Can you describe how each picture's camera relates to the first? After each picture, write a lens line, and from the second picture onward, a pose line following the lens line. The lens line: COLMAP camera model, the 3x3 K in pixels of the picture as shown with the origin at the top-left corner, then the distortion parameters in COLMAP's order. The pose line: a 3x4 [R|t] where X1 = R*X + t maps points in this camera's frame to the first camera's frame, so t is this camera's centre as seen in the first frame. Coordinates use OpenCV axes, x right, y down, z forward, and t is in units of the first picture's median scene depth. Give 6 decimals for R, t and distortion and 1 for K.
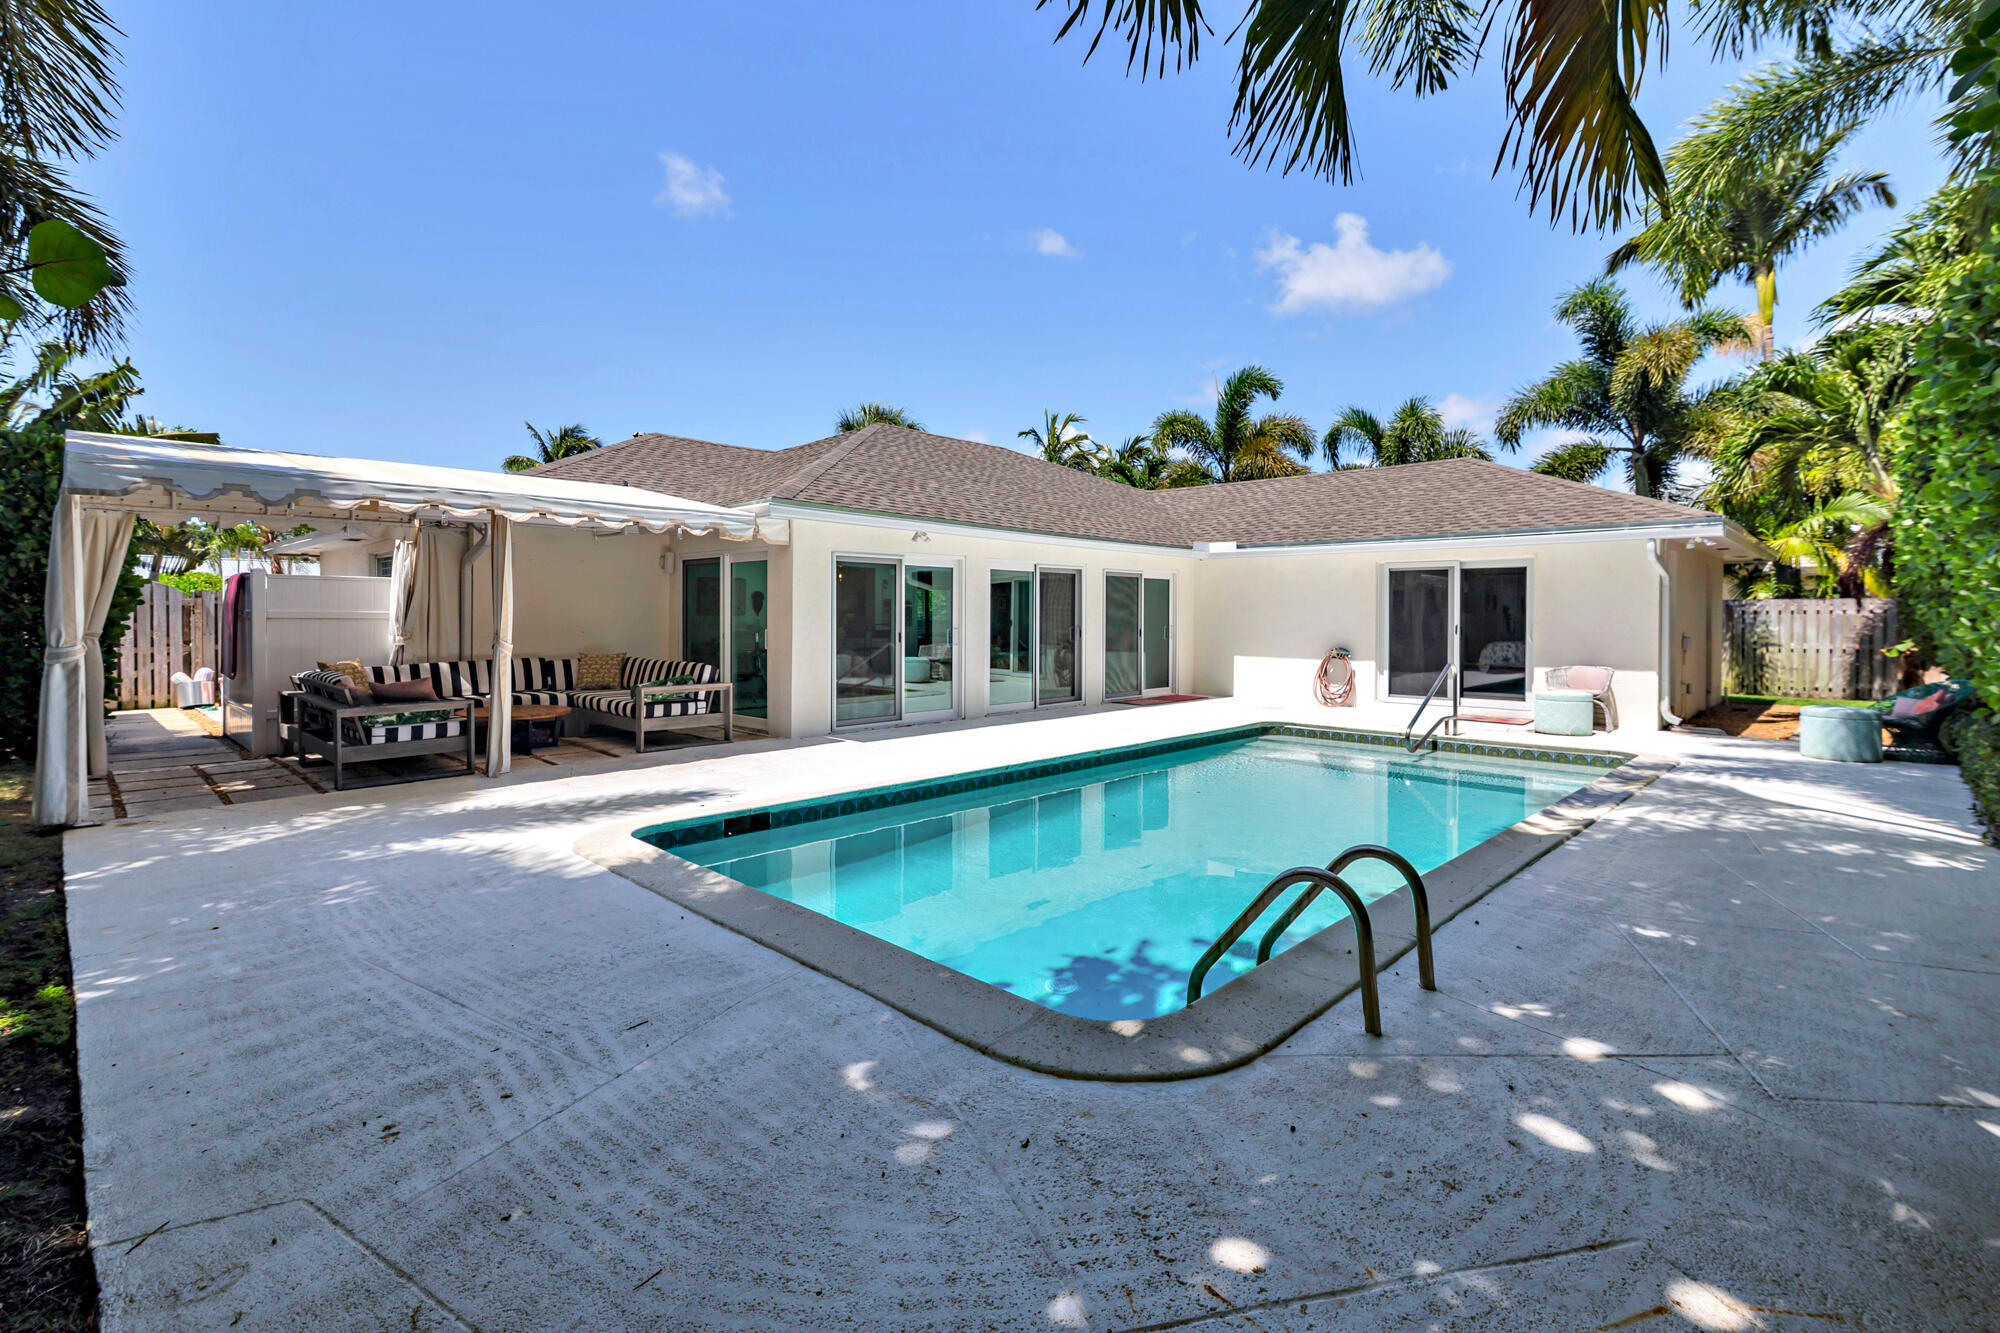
lens RADIAL K [[926.1, 0, 993.7], [0, 926.1, 628.7], [0, 0, 1]] dist [-0.000426, 0.000417]
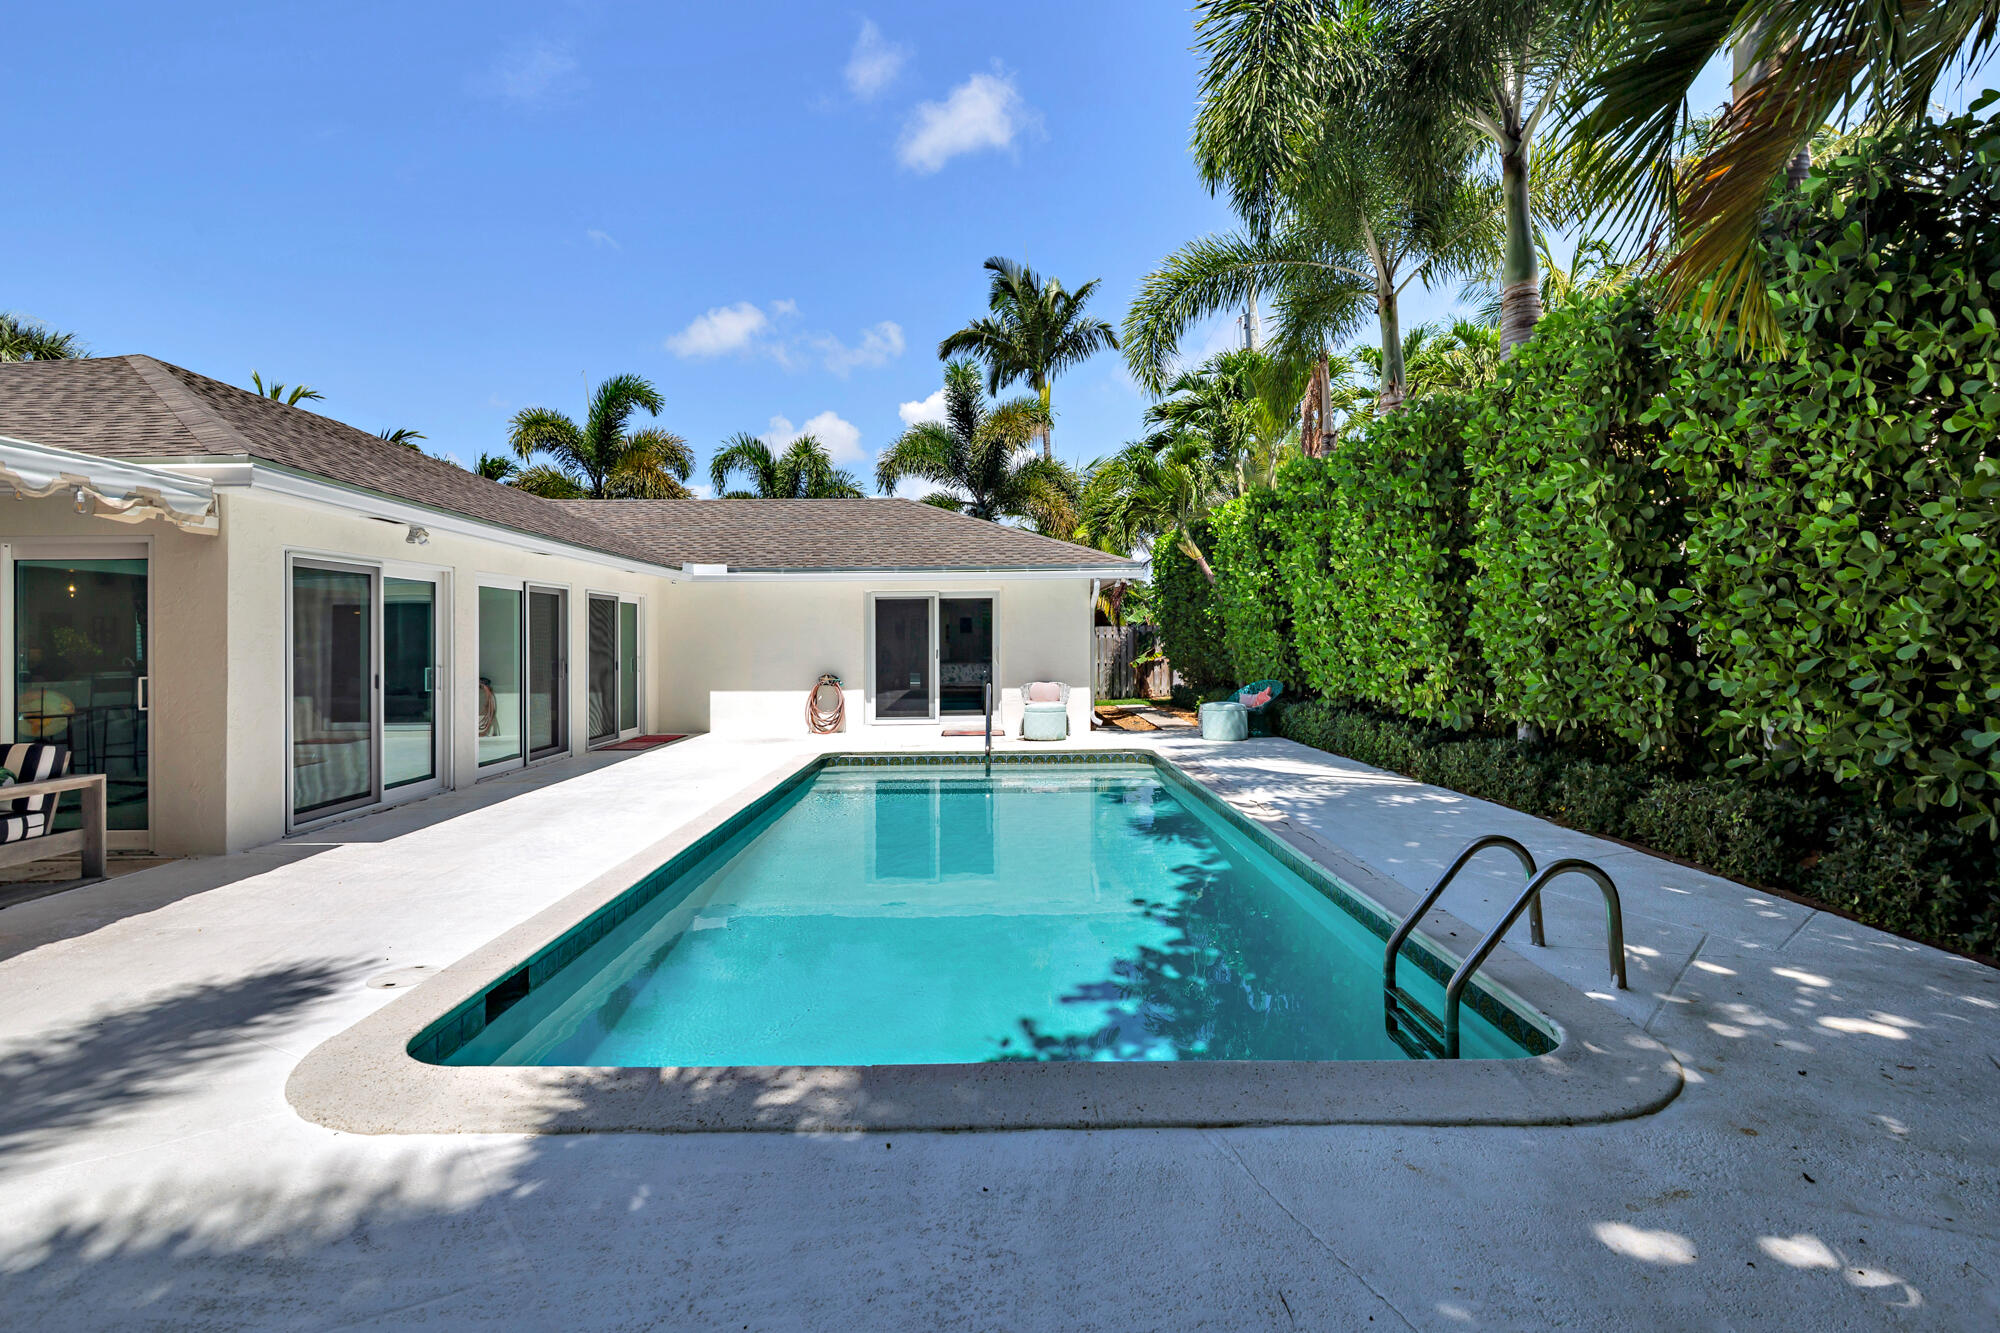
lens RADIAL K [[926.1, 0, 1013.6], [0, 926.1, 651.3], [0, 0, 1]] dist [-0.000426, 0.000417]
pose [[0.704472, -0.017989, 0.709503, -0.233926], [0.021791, 0.999756, 0.003712, -0.004974], [-0.709397, 0.012846, 0.704692, 0.168032]]
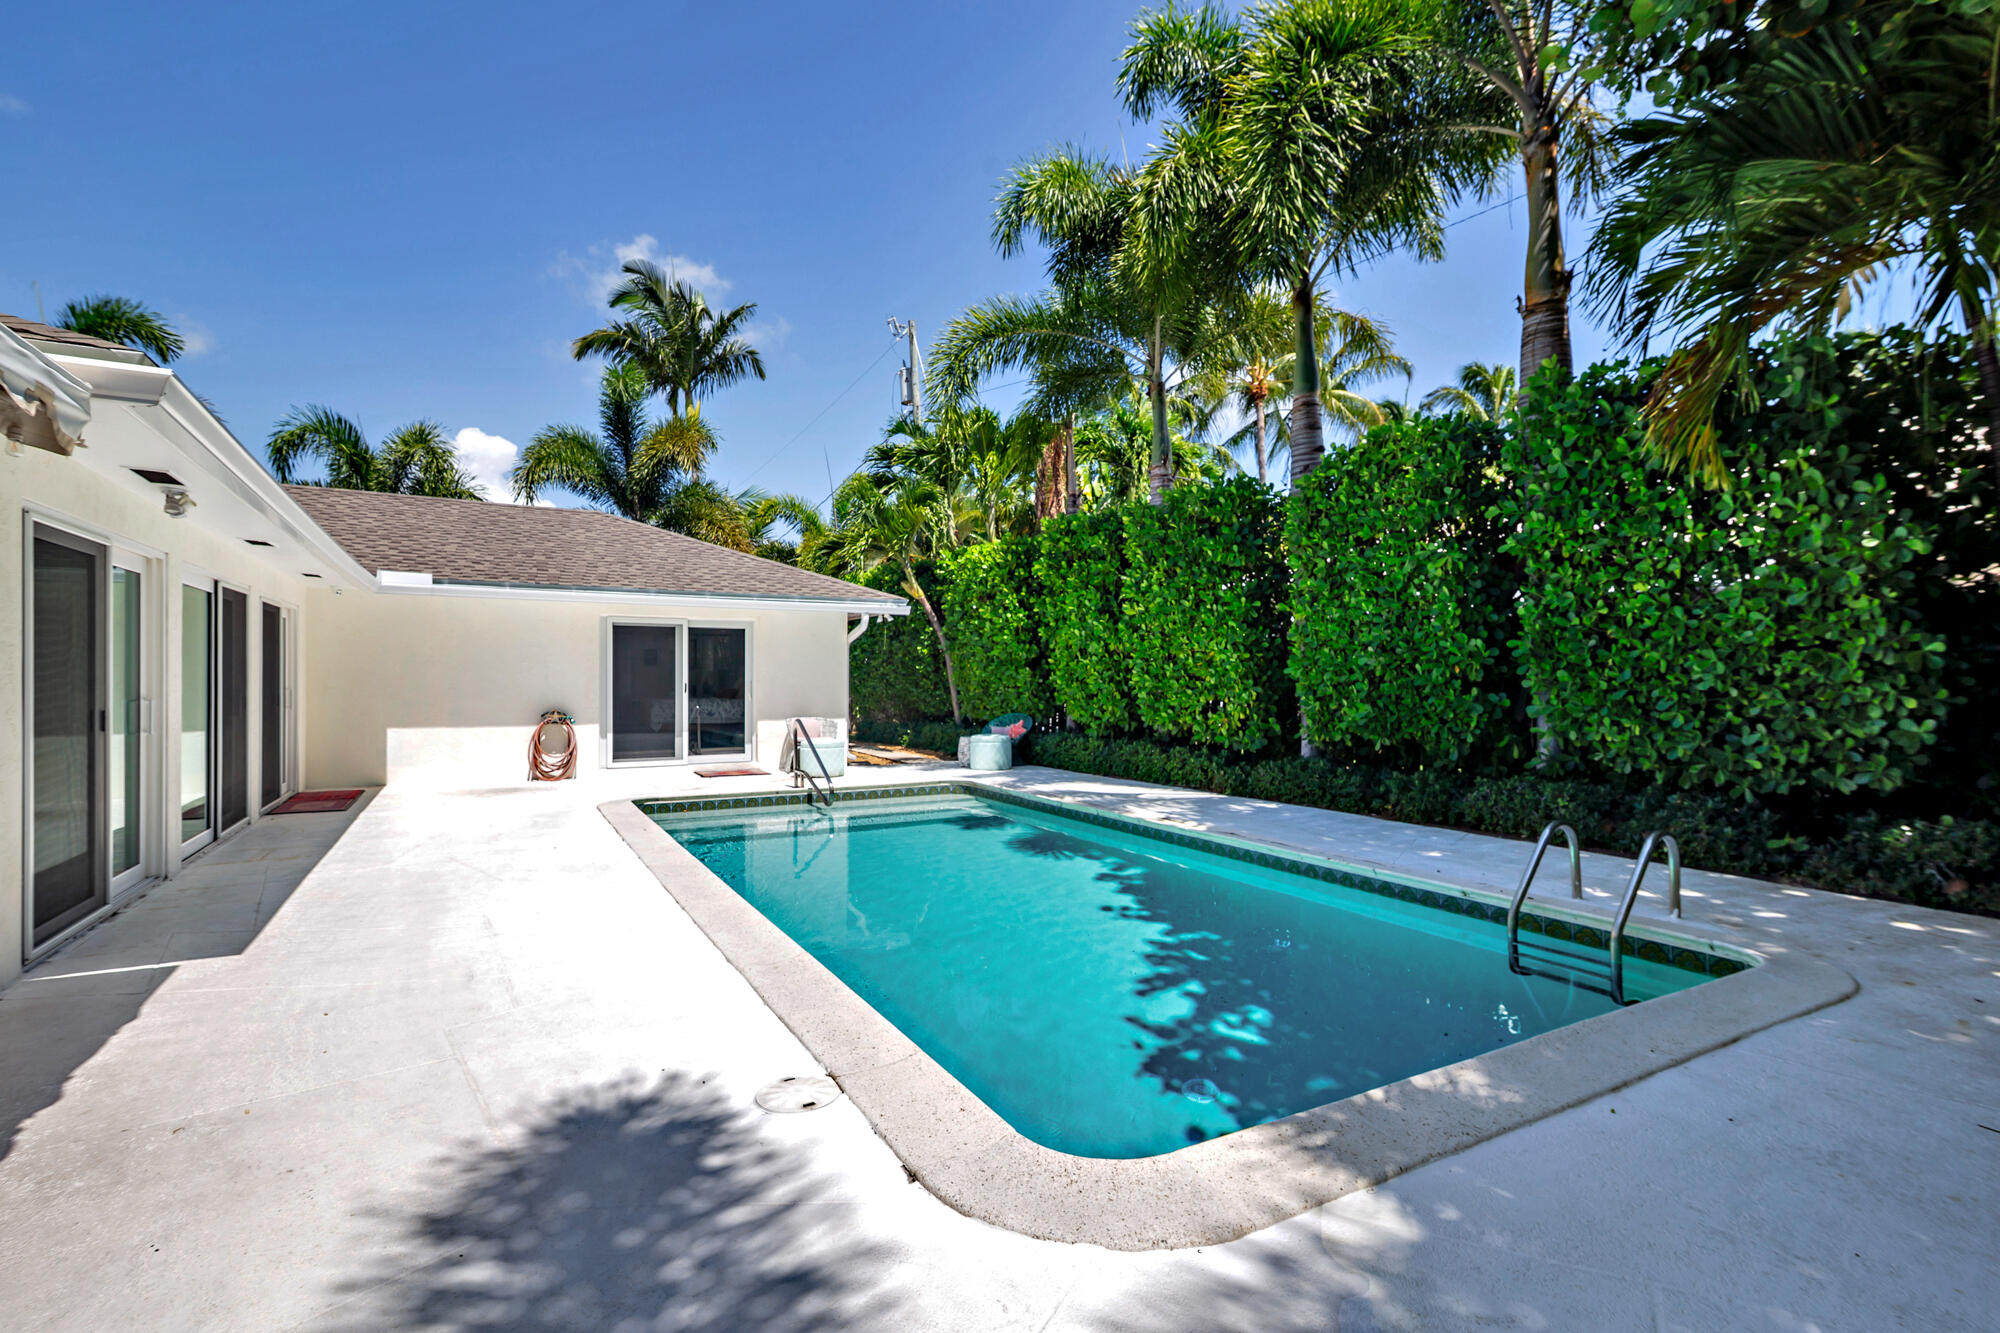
lens RADIAL K [[926.1, 0, 984.4], [0, 926.1, 669.3], [0, 0, 1]] dist [-0.000426, 0.000417]
pose [[0.276963, 0.007686, 0.960850, -0.395671], [0.011879, 0.999864, -0.011423, -0.003952], [-0.960807, 0.014578, 0.276835, 0.440224]]
